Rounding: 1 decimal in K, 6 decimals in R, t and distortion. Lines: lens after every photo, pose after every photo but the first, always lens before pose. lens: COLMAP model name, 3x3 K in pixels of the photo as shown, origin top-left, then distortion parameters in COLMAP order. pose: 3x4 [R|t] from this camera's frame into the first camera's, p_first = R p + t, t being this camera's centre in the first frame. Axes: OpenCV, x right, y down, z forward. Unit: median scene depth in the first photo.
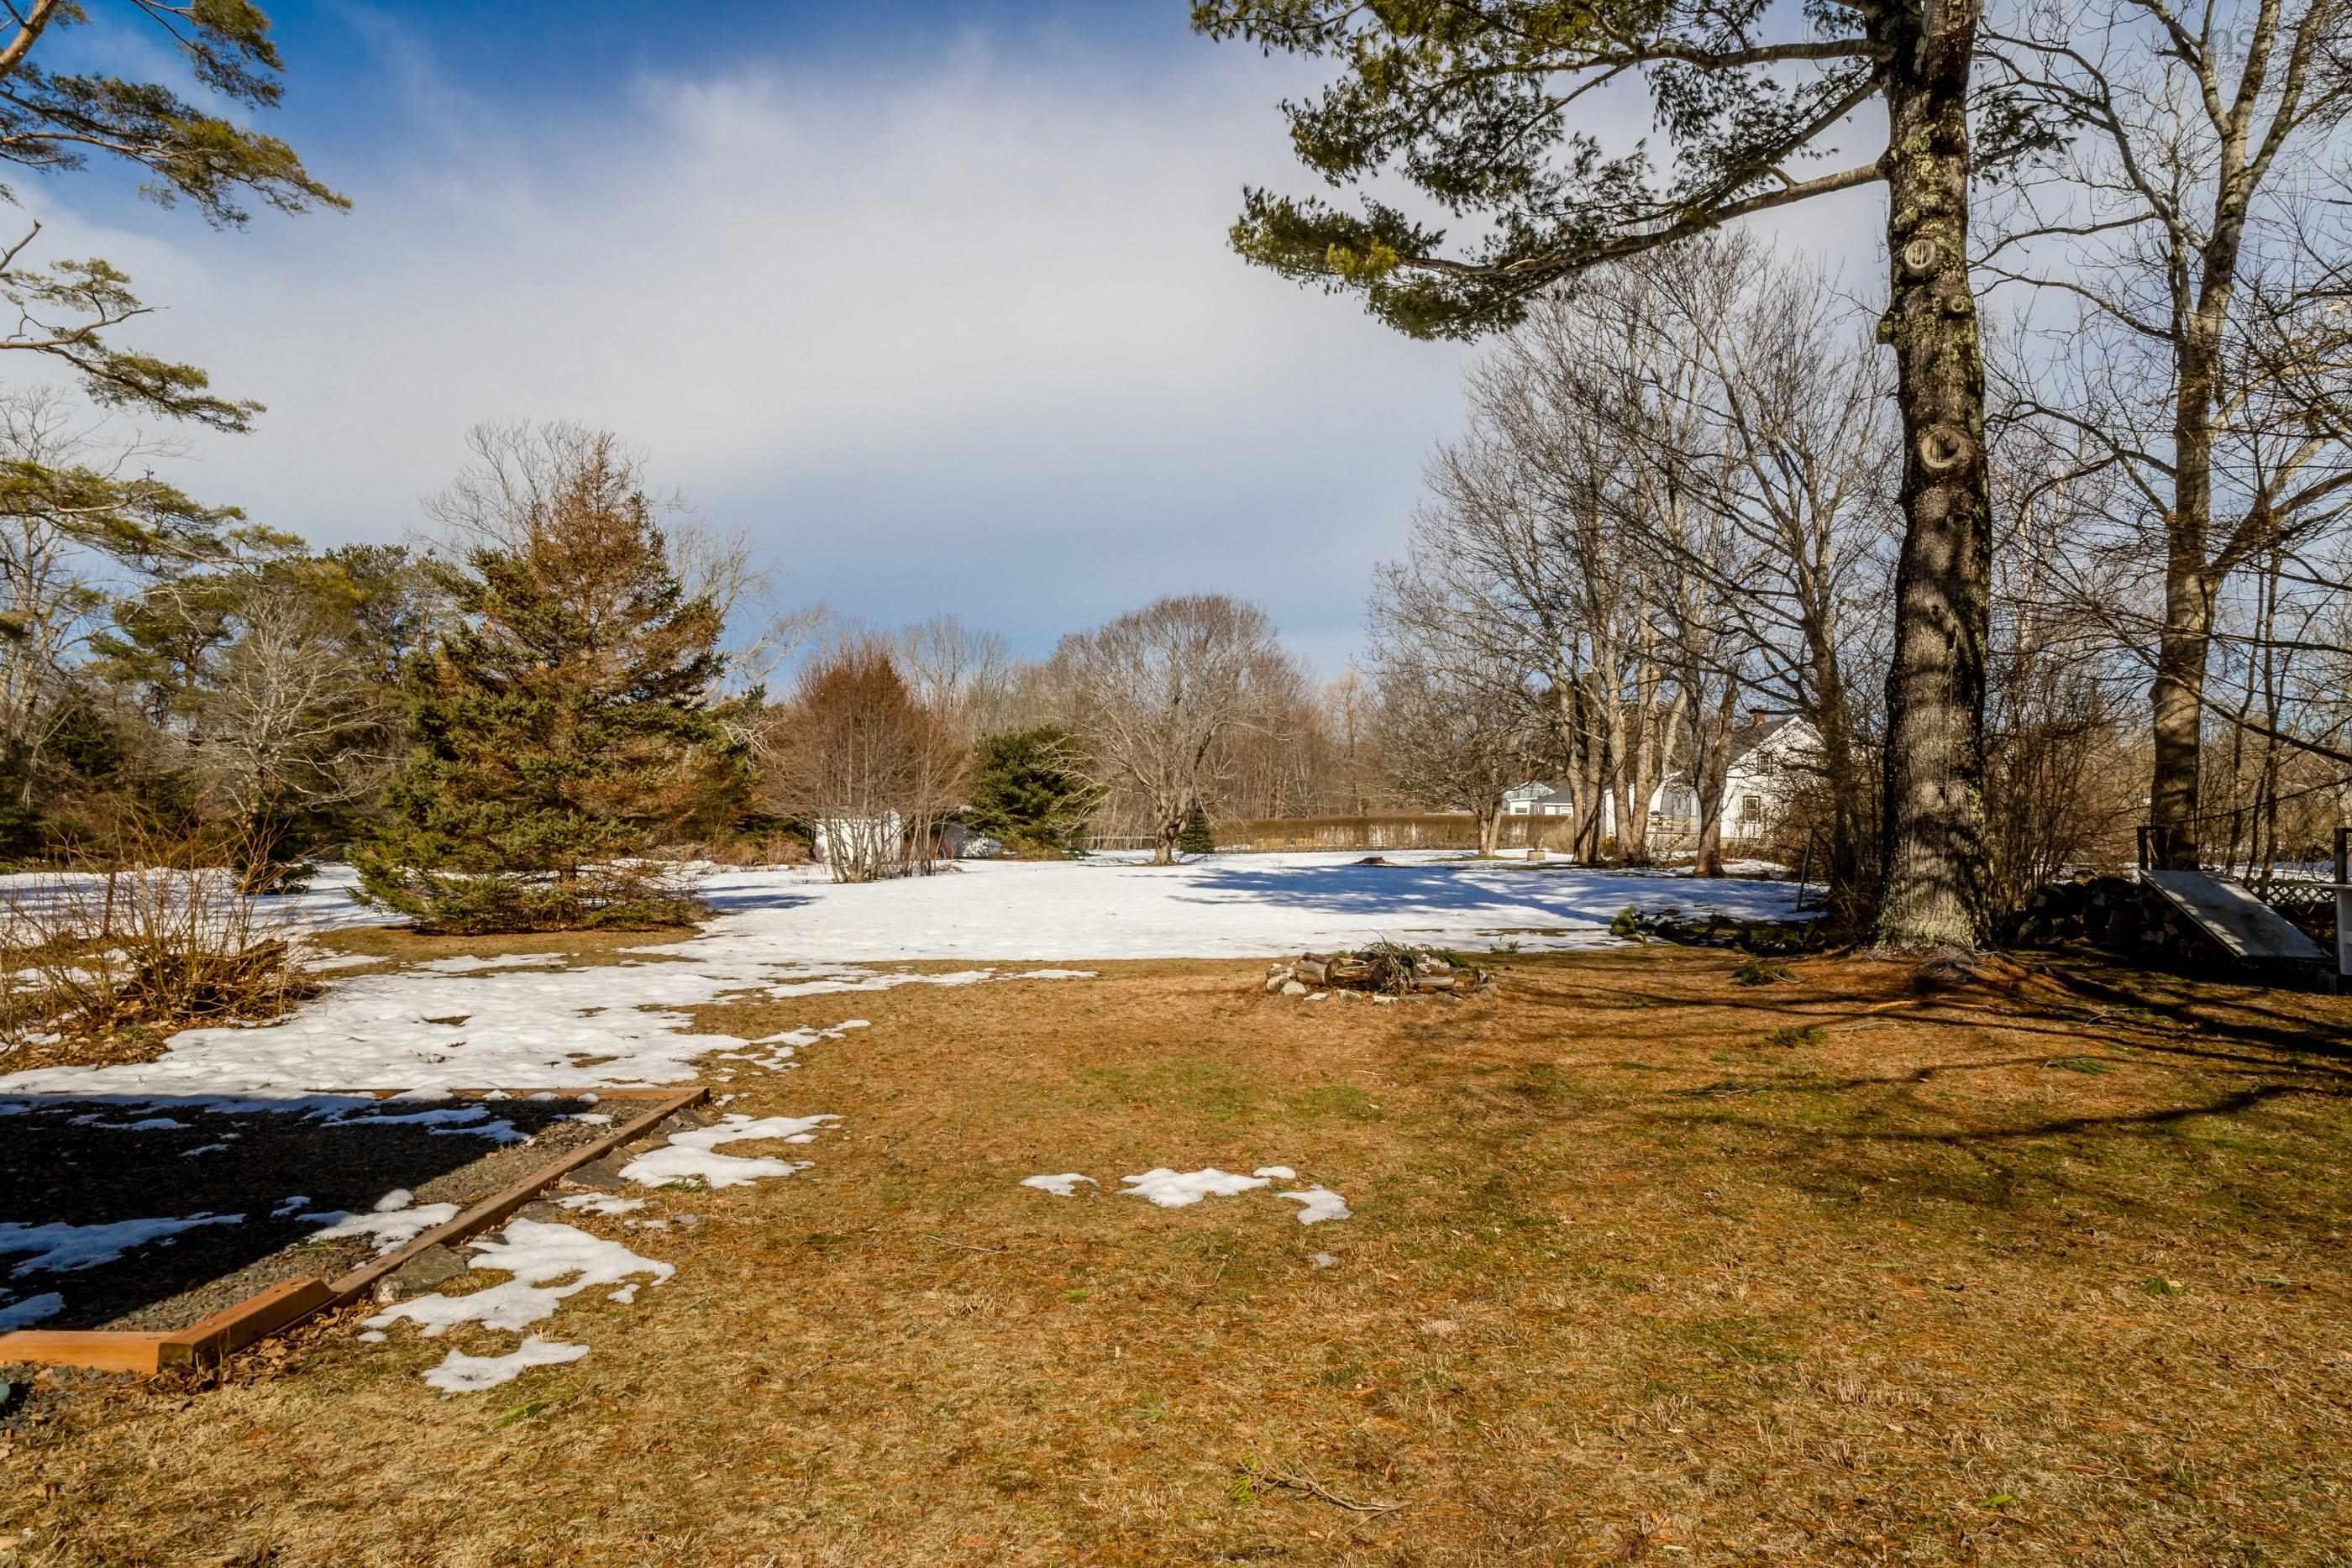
lens RADIAL K [[1271.3, 0, 1165.1], [0, 1271.3, 785.0], [0, 0, 1]] dist [0.006427, -0.000439]
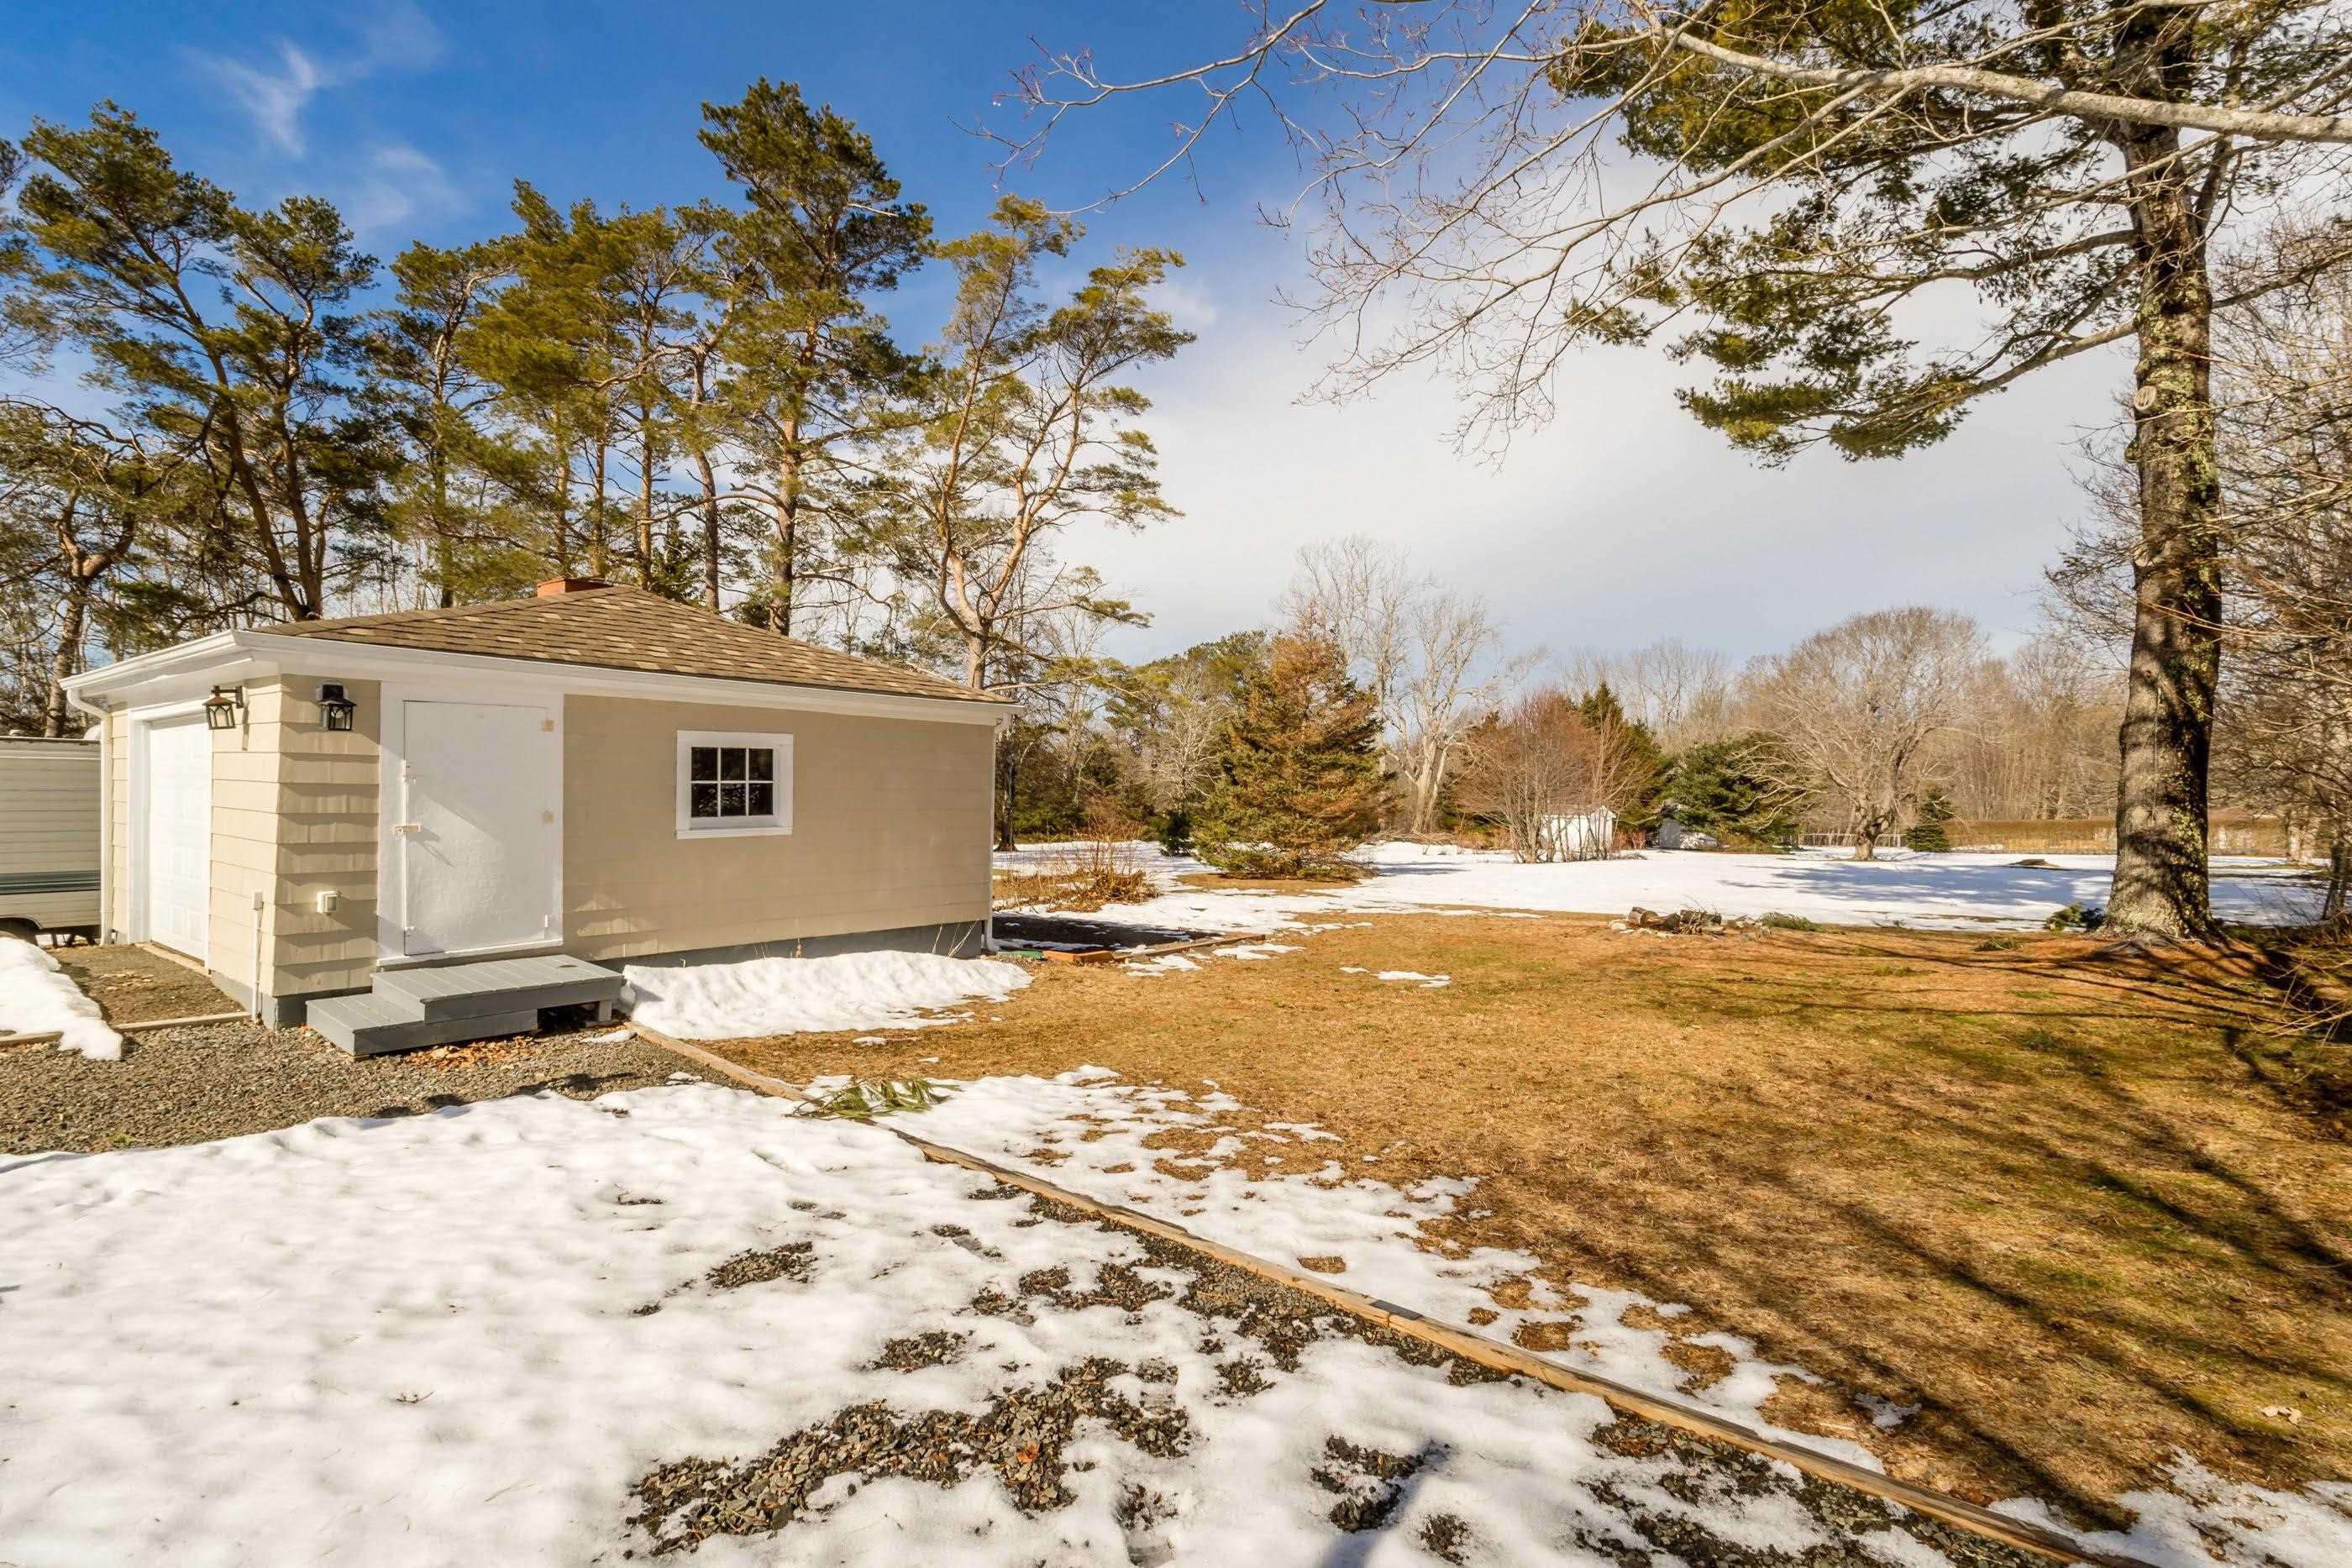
lens RADIAL K [[1079.9, 0, 1181.4], [0, 1079.9, 775.7], [0, 0, 1]] dist [-0.002086, 0.000127]
pose [[0.804048, -0.010097, -0.594479, 0.319188], [0.006060, 0.999943, -0.008787, -0.020569], [0.594534, 0.003463, 0.804063, -0.324461]]
